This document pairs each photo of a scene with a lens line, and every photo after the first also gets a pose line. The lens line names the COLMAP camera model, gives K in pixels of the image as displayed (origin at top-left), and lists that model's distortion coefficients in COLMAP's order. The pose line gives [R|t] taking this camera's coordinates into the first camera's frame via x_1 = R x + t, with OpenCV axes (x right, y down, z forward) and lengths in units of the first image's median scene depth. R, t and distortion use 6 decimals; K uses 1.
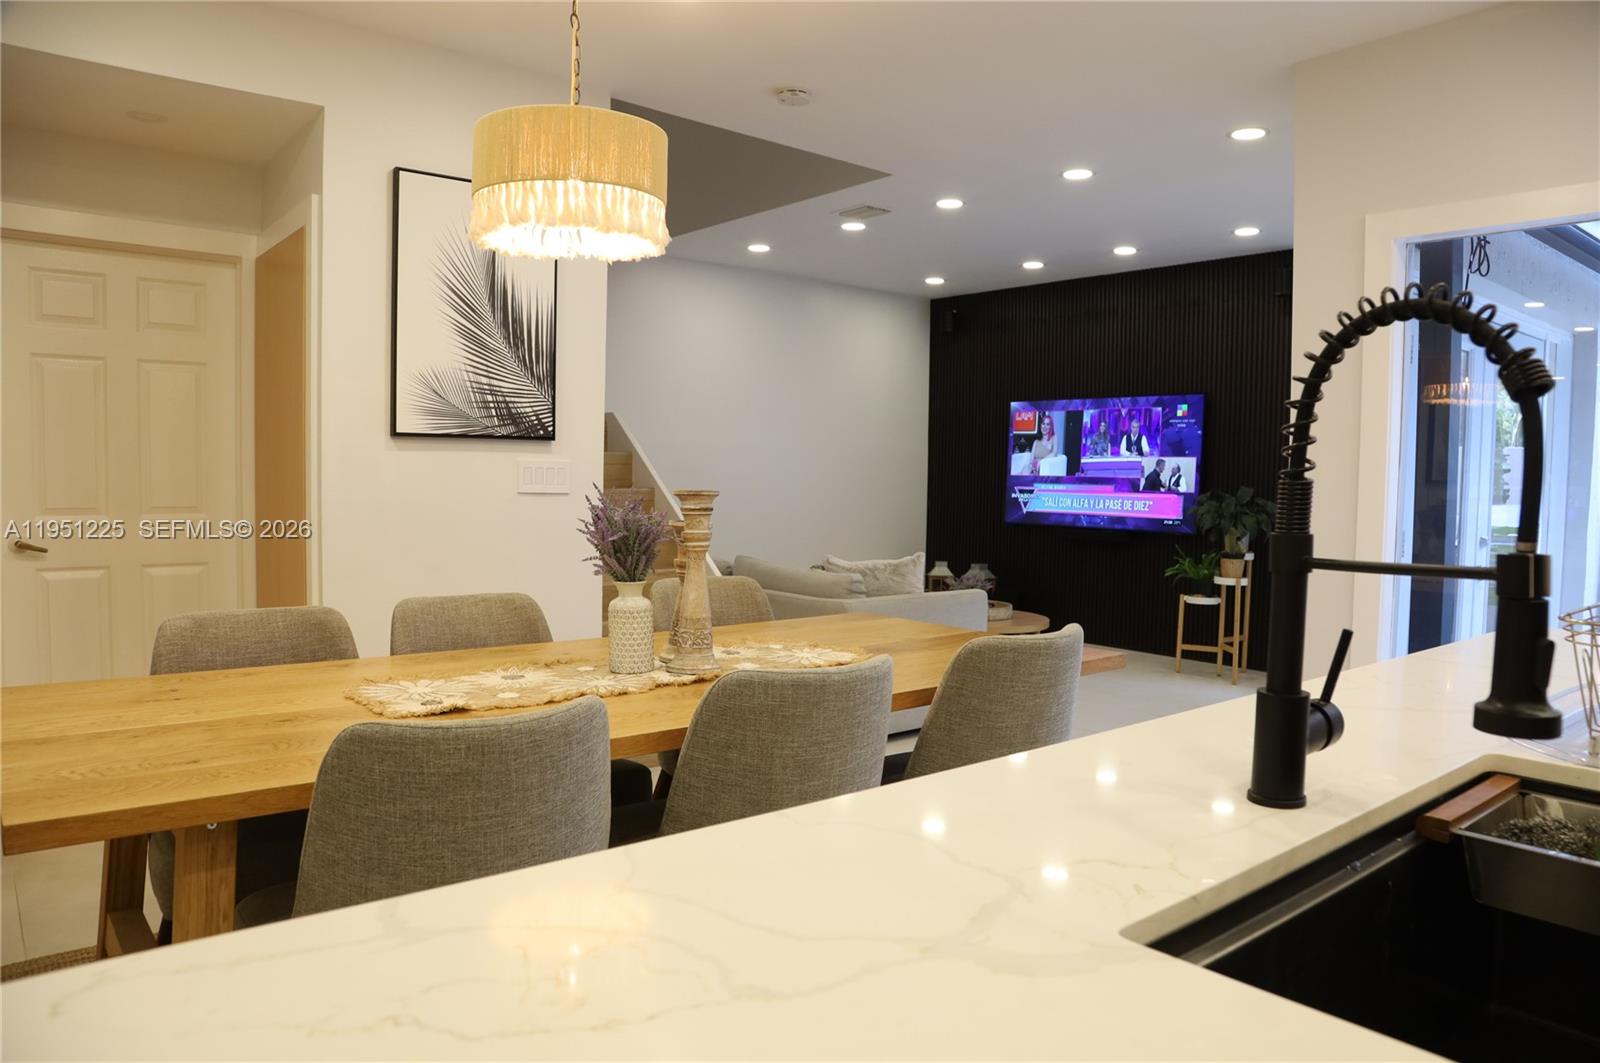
lens RADIAL K [[1082.3, 0, 796.4], [0, 1082.3, 538.2], [0, 0, 1]] dist [-0.116296, 0.058496]
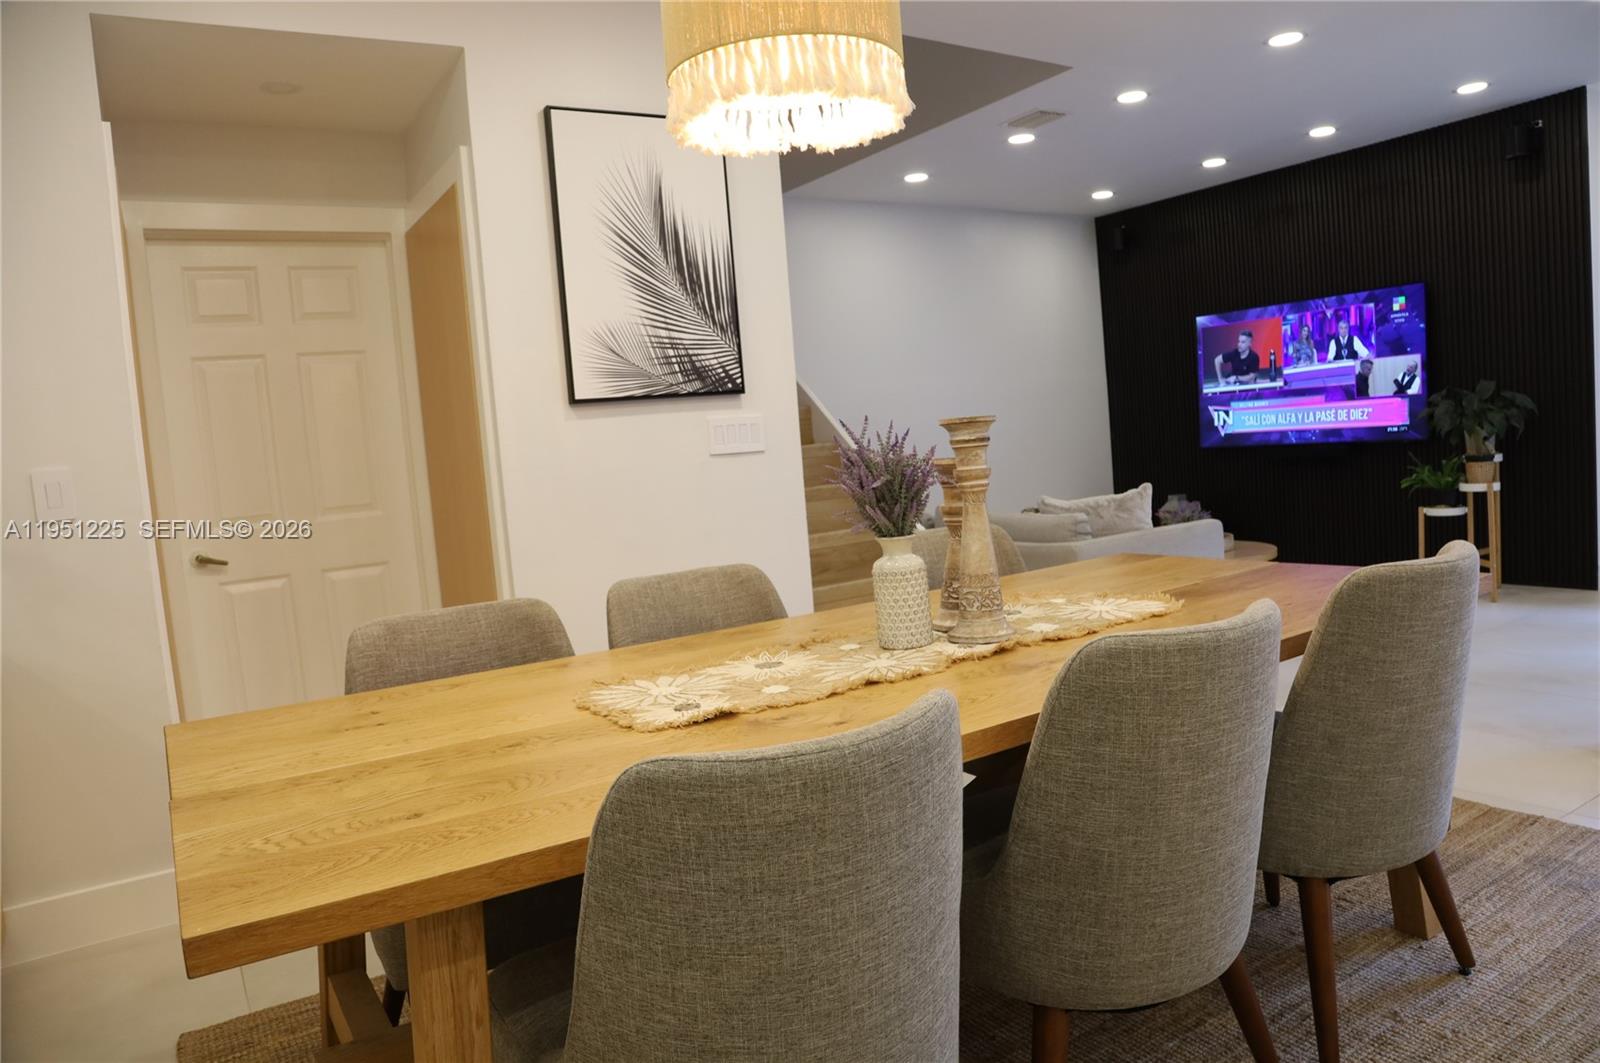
lens RADIAL K [[1074.4, 0, 800.0], [0, 1074.4, 531.5], [0, 0, 1]] dist [-0.129555, 0.070467]
pose [[0.987606, -0.087397, -0.130367, -0.077965], [0.091426, 0.995492, 0.025233, 0.006189], [0.127574, -0.036840, 0.991145, 0.121894]]
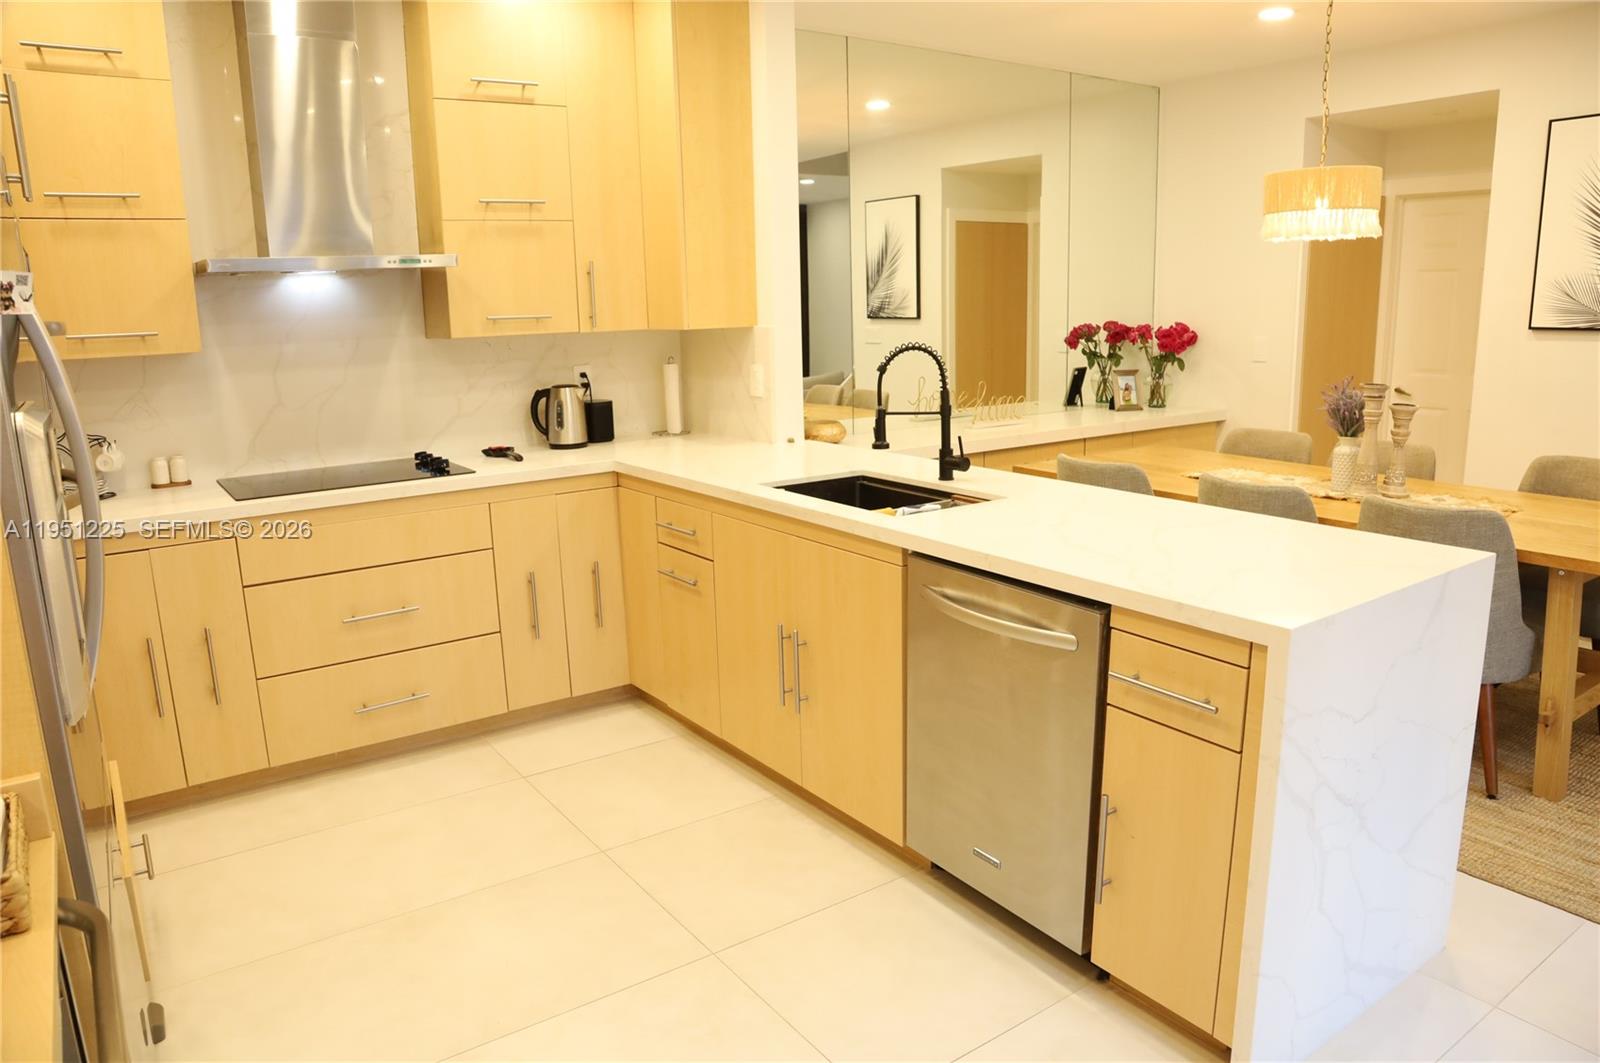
lens RADIAL K [[1074.4, 0, 800.0], [0, 1074.4, 531.5], [0, 0, 1]] dist [-0.129555, 0.070467]
pose [[-0.066546, 0.196390, -0.978265, 0.969082], [-0.038503, 0.979203, 0.199198, -0.066228], [0.997040, 0.050922, -0.057601, 0.164975]]
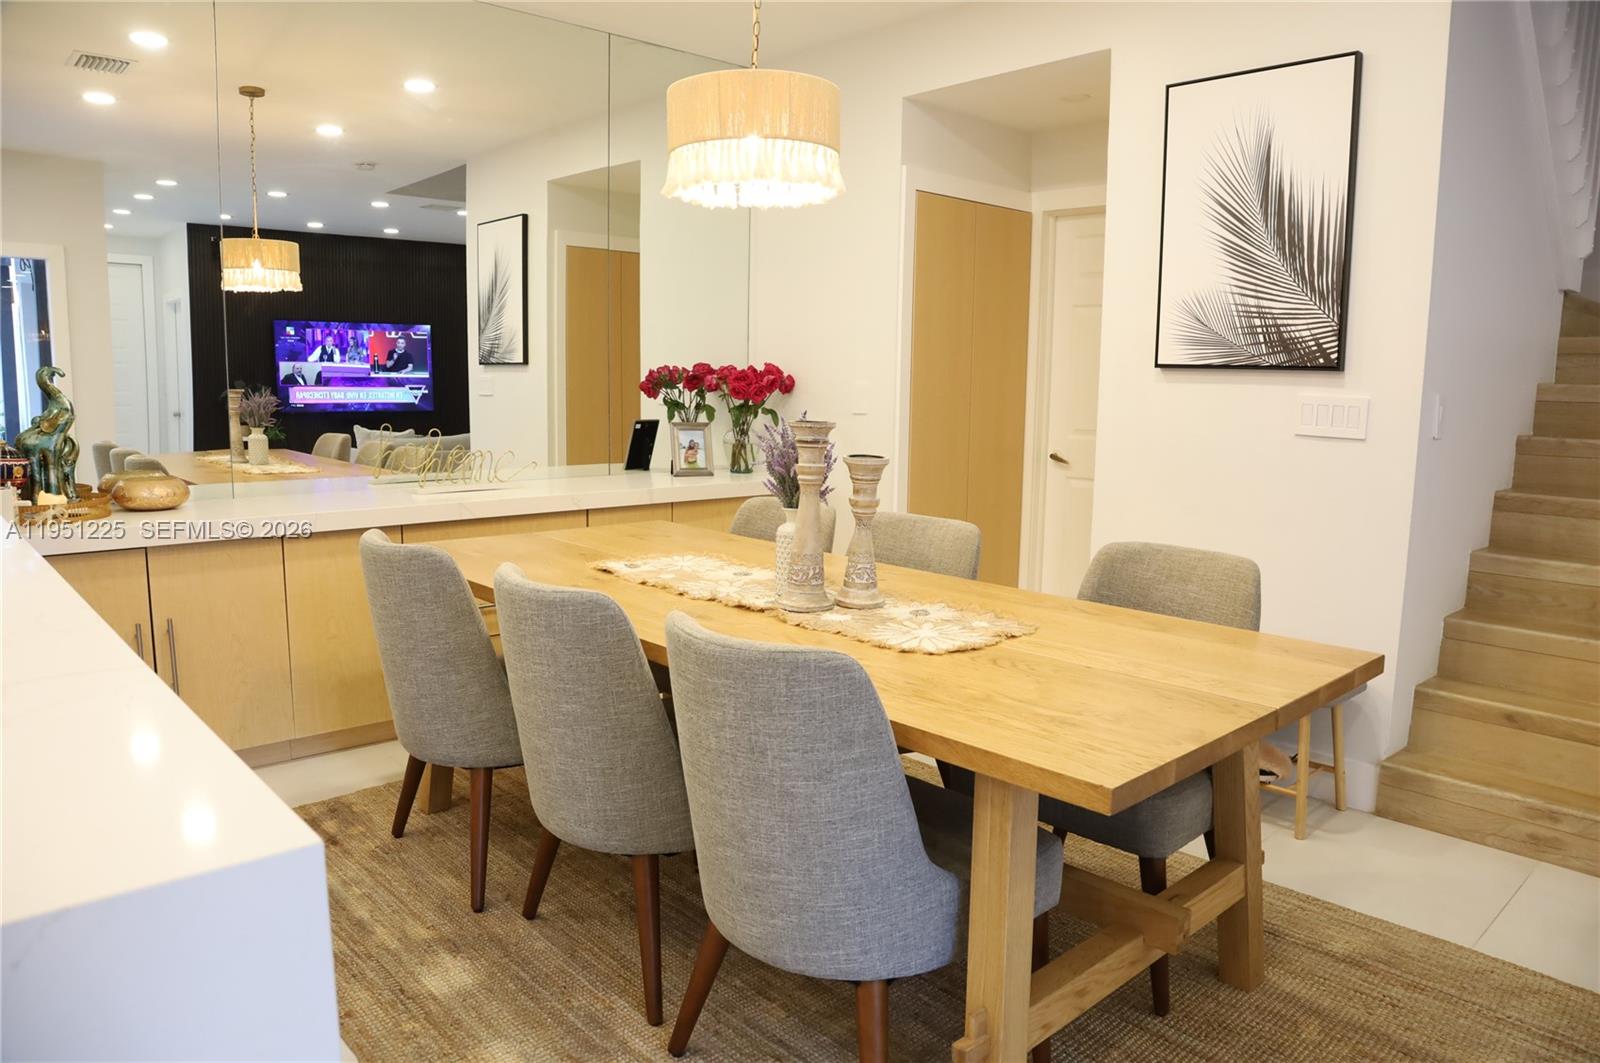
lens RADIAL K [[1074.4, 0, 800.0], [0, 1074.4, 531.5], [0, 0, 1]] dist [-0.129555, 0.070467]
pose [[0.065535, 0.125677, -0.989904, 0.558470], [-0.075562, 0.989814, 0.120663, -0.039145], [0.994985, 0.066892, 0.074363, 0.600366]]
